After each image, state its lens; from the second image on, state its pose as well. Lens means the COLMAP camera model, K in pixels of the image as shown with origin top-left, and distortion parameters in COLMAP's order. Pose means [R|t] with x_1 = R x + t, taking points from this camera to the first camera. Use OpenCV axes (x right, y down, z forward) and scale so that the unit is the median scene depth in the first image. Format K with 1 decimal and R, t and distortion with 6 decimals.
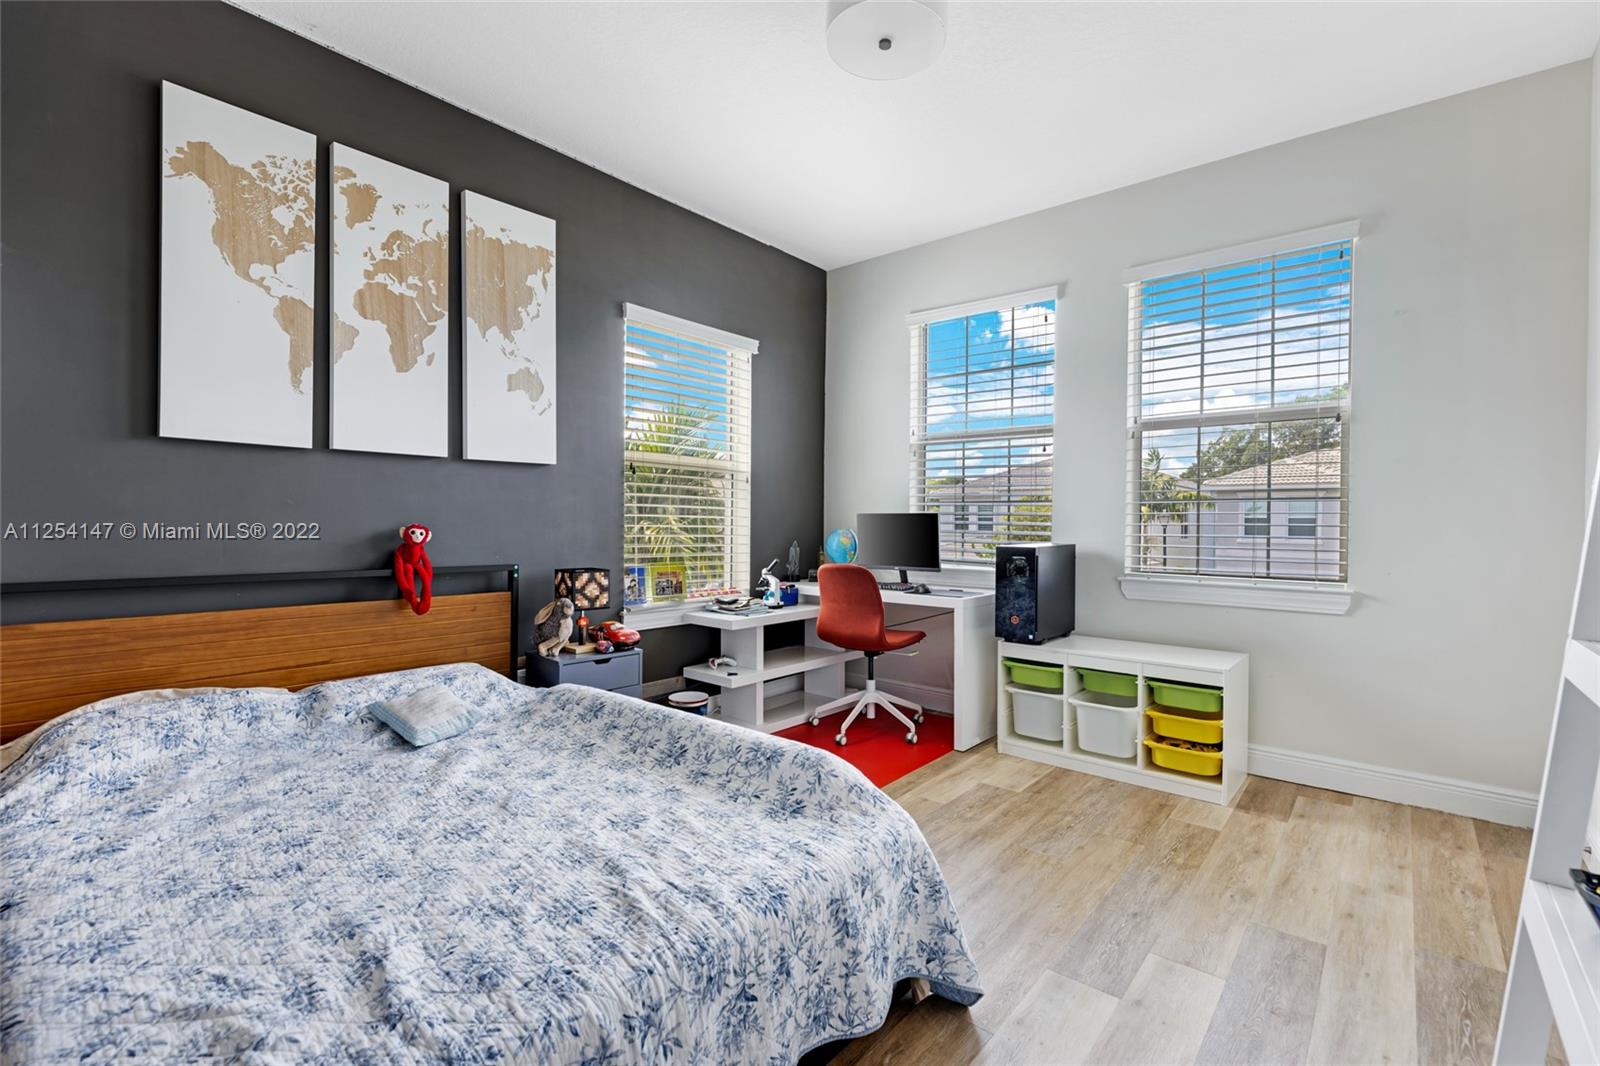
lens RADIAL K [[712.2, 0, 803.9], [0, 712.2, 530.3], [0, 0, 1]] dist [-0.002566, -0.000249]
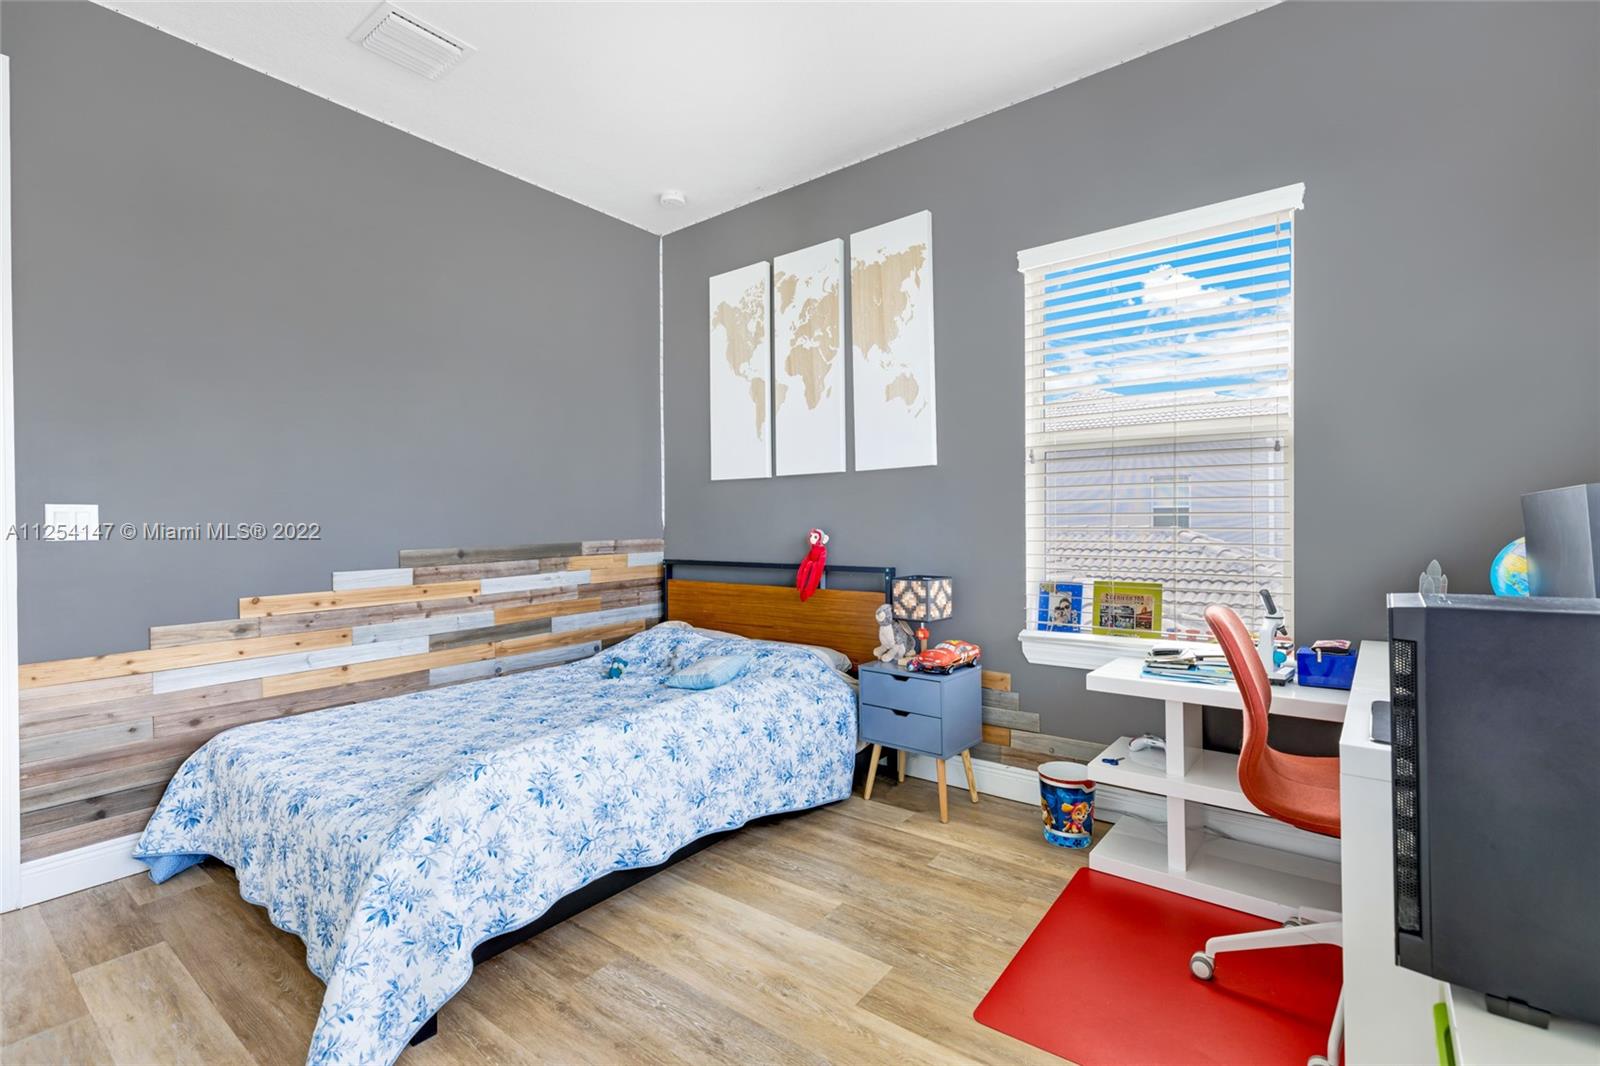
lens RADIAL K [[712.2, 0, 803.8], [0, 712.2, 530.1], [0, 0, 1]] dist [-0.002566, -0.000249]
pose [[0.050474, -0.005563, -0.998710, 0.624495], [-0.002754, 0.999980, -0.005709, -0.000283], [0.998722, 0.003039, 0.050457, 0.830708]]
